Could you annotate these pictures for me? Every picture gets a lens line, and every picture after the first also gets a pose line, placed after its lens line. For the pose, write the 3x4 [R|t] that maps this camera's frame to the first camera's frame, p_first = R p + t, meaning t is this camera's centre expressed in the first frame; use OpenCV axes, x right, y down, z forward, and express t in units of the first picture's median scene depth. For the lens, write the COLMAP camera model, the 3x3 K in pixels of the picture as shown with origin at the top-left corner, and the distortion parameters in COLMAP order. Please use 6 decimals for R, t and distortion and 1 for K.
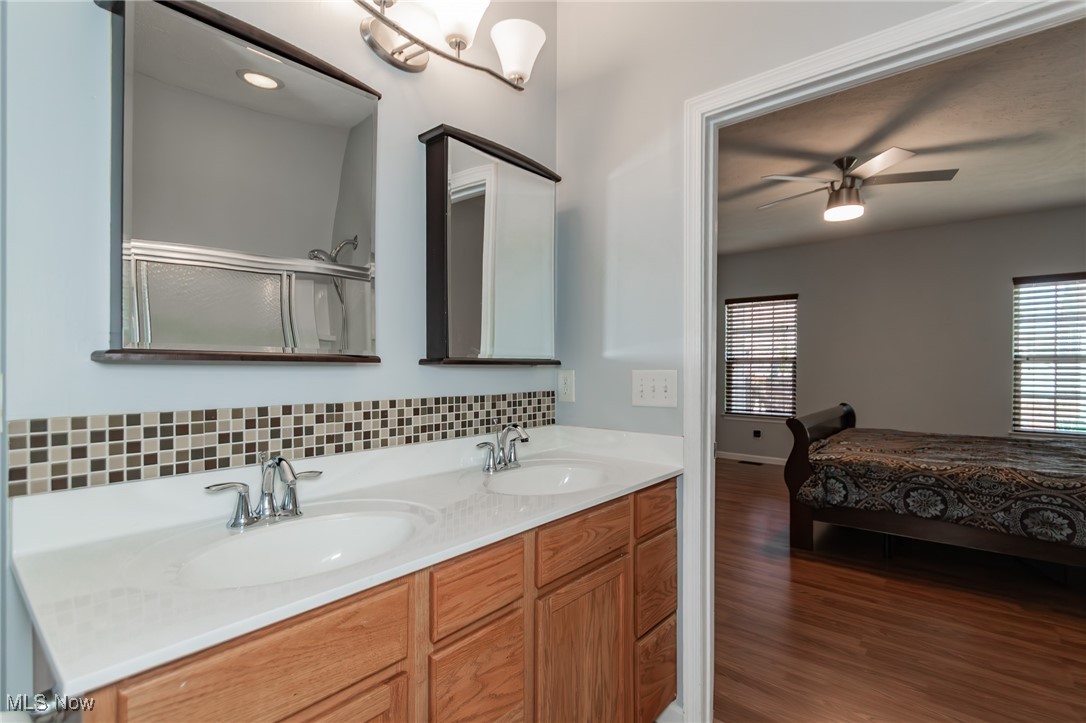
lens RADIAL K [[511.2, 0, 499.7], [0, 511.2, 372.4], [0, 0, 1]] dist [0.006317, -0.004783]
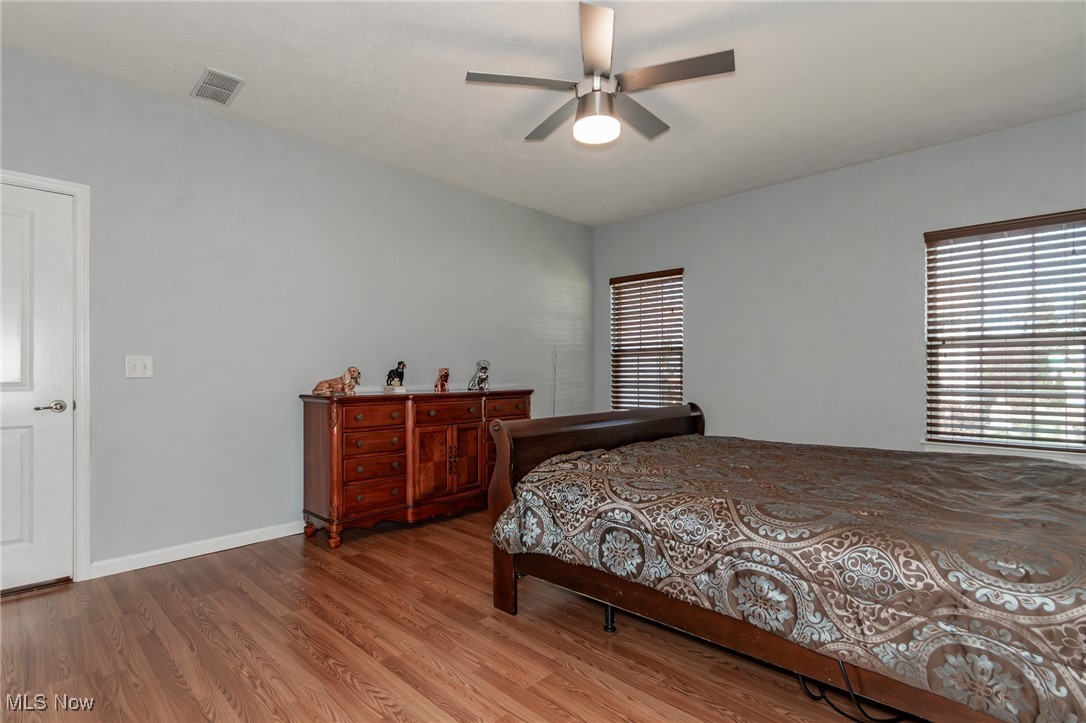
lens RADIAL K [[511.2, 0, 543.6], [0, 511.2, 380.4], [0, 0, 1]] dist [0.006317, -0.004783]
pose [[0.998410, -0.003009, -0.056294, 0.759794], [0.002988, 0.999995, -0.000459, 0.041796], [0.056295, 0.000290, 0.998414, 0.358258]]
